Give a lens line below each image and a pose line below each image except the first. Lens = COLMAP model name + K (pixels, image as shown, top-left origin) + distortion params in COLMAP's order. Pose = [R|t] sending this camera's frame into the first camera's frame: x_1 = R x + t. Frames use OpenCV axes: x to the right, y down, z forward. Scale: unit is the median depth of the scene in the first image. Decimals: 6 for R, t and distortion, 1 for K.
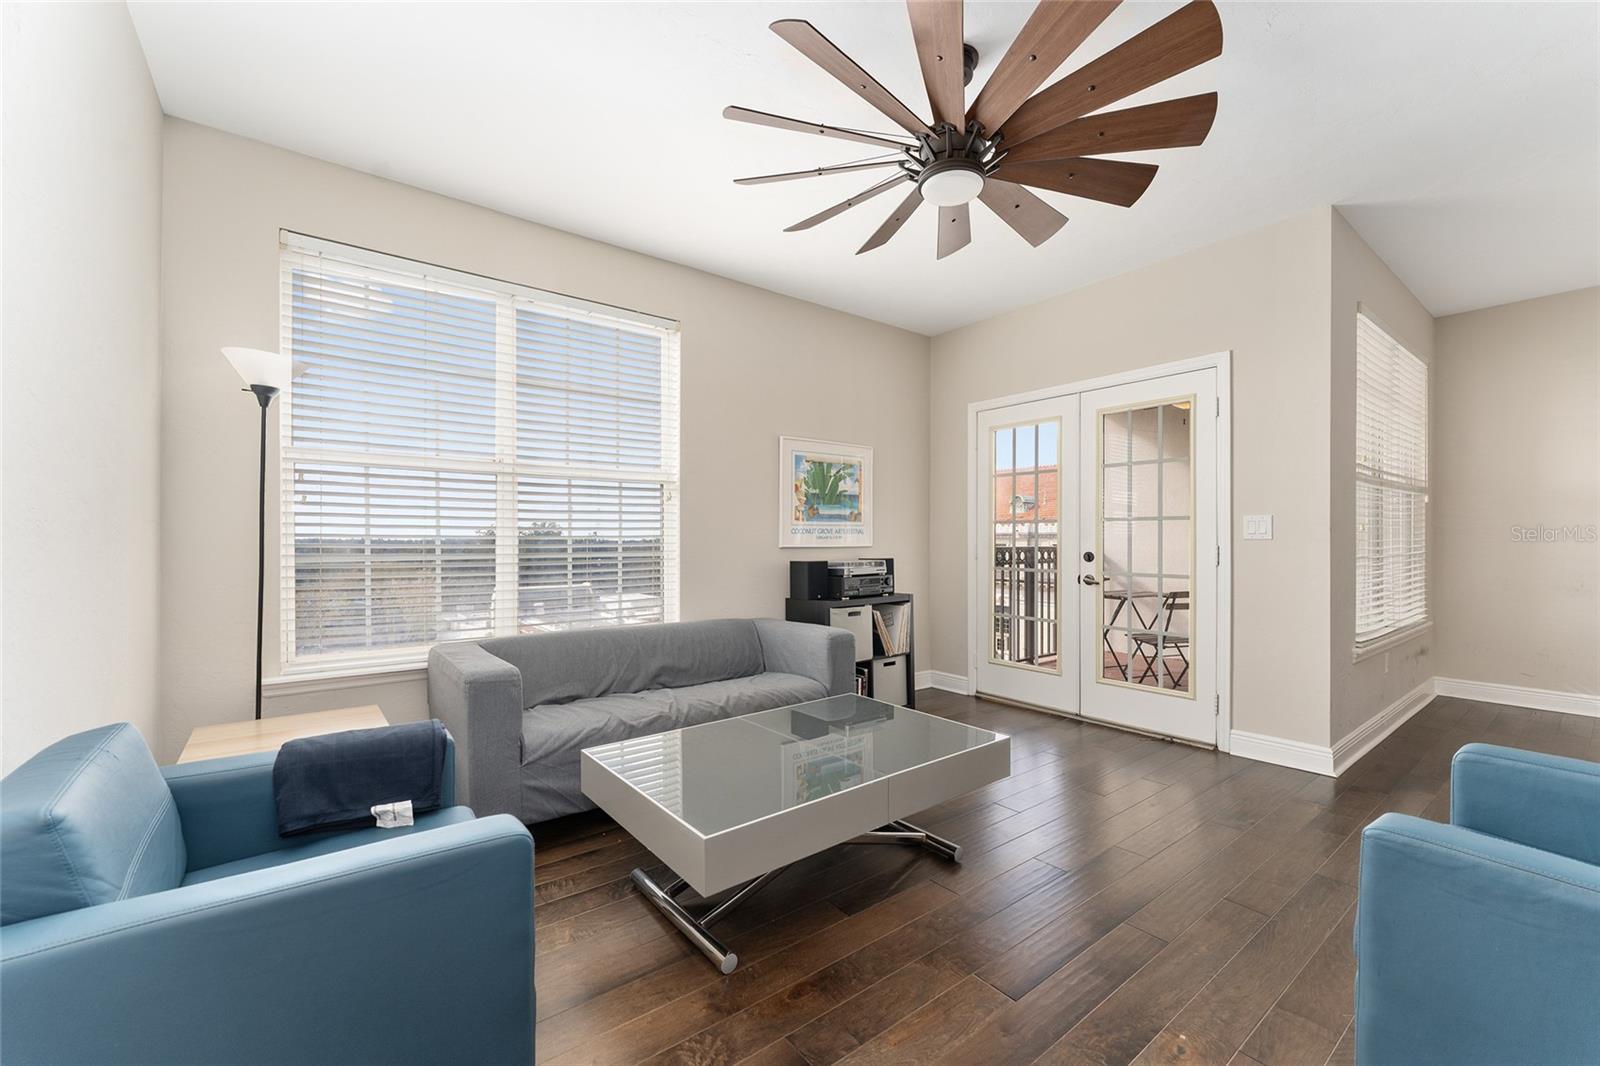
lens RADIAL K [[657.4, 0, 841.1], [0, 657.4, 541.0], [0, 0, 1]] dist [0.000134, -0.000030]
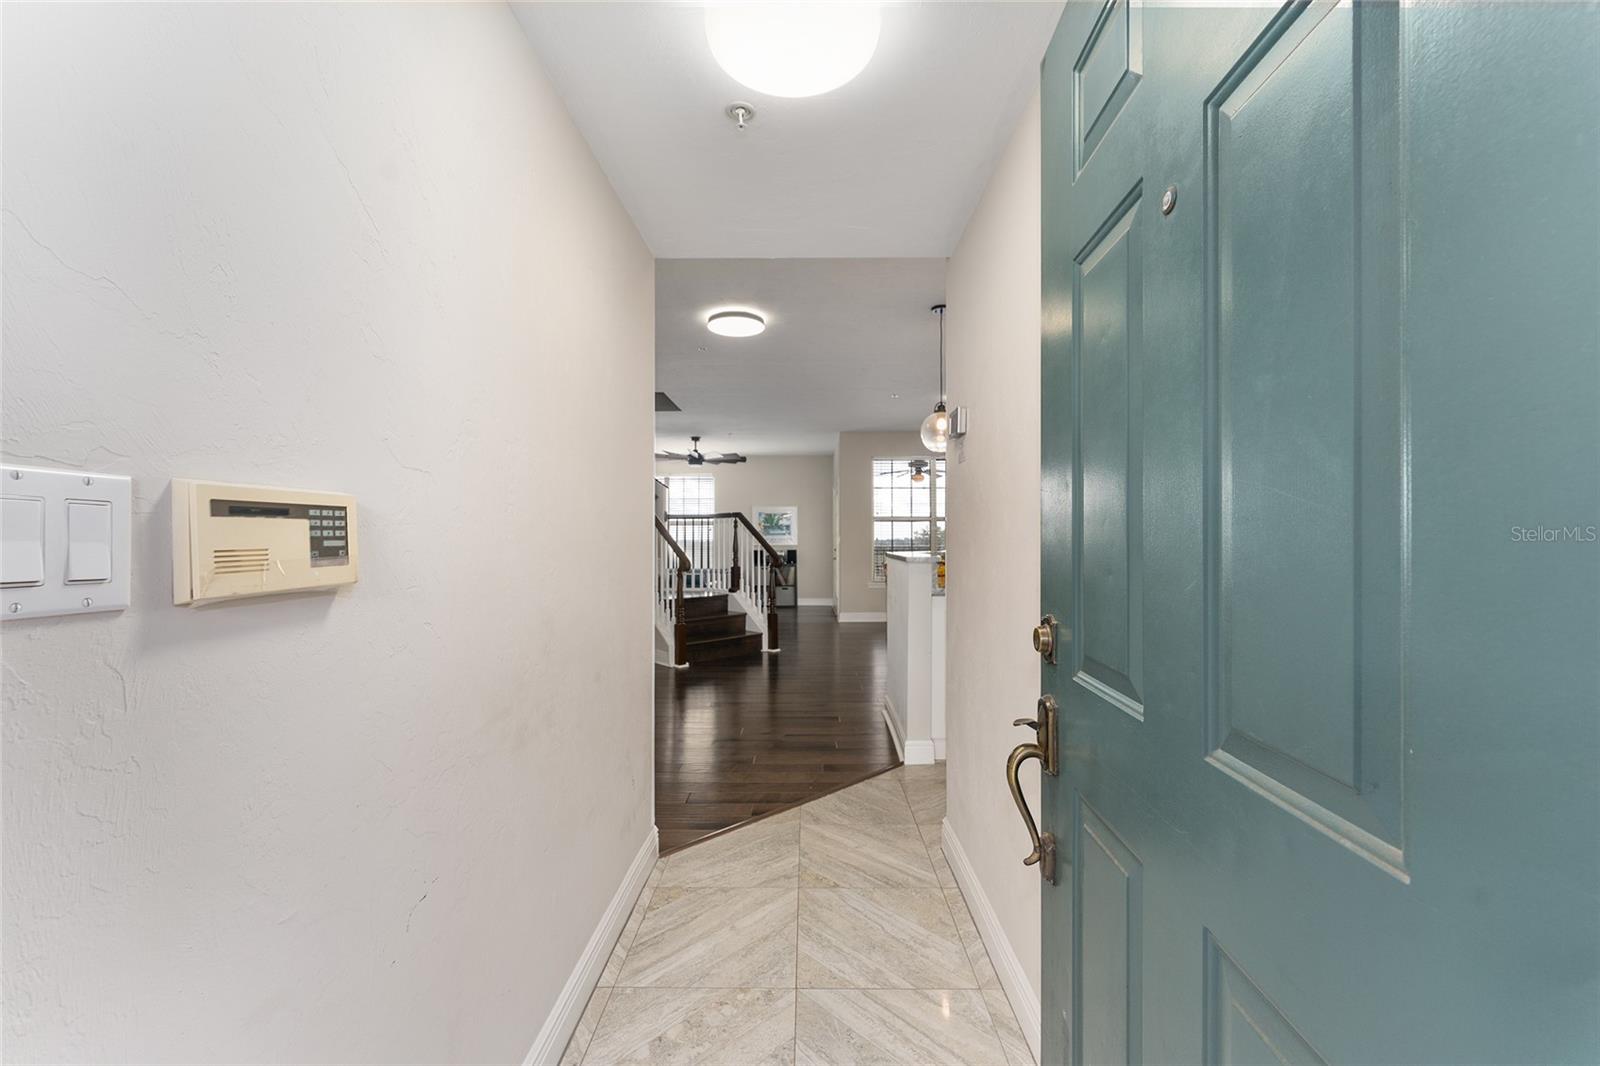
lens RADIAL K [[642.0, 0, 797.8], [0, 642.0, 537.0], [0, 0, 1]] dist [-0.000885, -0.000291]
pose [[0.762842, -0.005852, -0.646559, 1.813172], [0.002306, 0.999977, -0.006330, -0.007915], [0.646581, 0.003337, 0.762838, -0.972415]]
